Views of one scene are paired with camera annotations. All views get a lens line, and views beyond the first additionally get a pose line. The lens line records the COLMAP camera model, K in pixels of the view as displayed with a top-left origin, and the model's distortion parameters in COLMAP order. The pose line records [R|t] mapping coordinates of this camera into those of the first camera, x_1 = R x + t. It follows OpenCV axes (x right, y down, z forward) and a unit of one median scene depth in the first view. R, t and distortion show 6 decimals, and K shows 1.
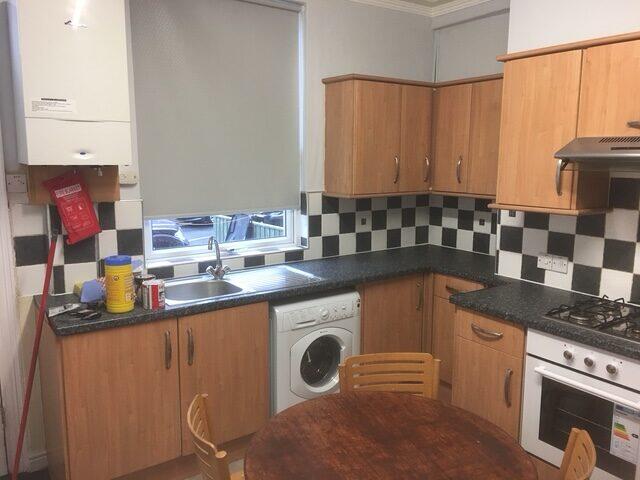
lens RADIAL K [[538.0, 0, 318.5], [0, 538.0, 238.4], [0, 0, 1]] dist [0.038464, -0.031379]
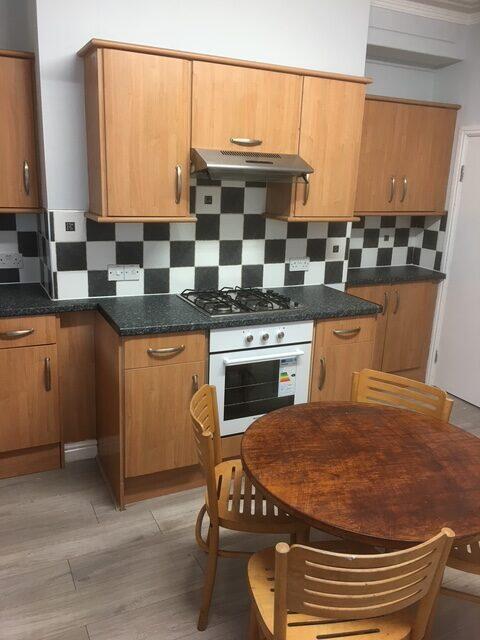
lens RADIAL K [[538.0, 0, 241.6], [0, 538.0, 318.5], [0, 0, 1]] dist [0.038464, -0.031379]
pose [[0.148951, -0.250035, 0.956711, -0.615598], [0.110585, 0.965647, 0.235153, -0.100794], [-0.982642, 0.070772, 0.171484, 0.744035]]
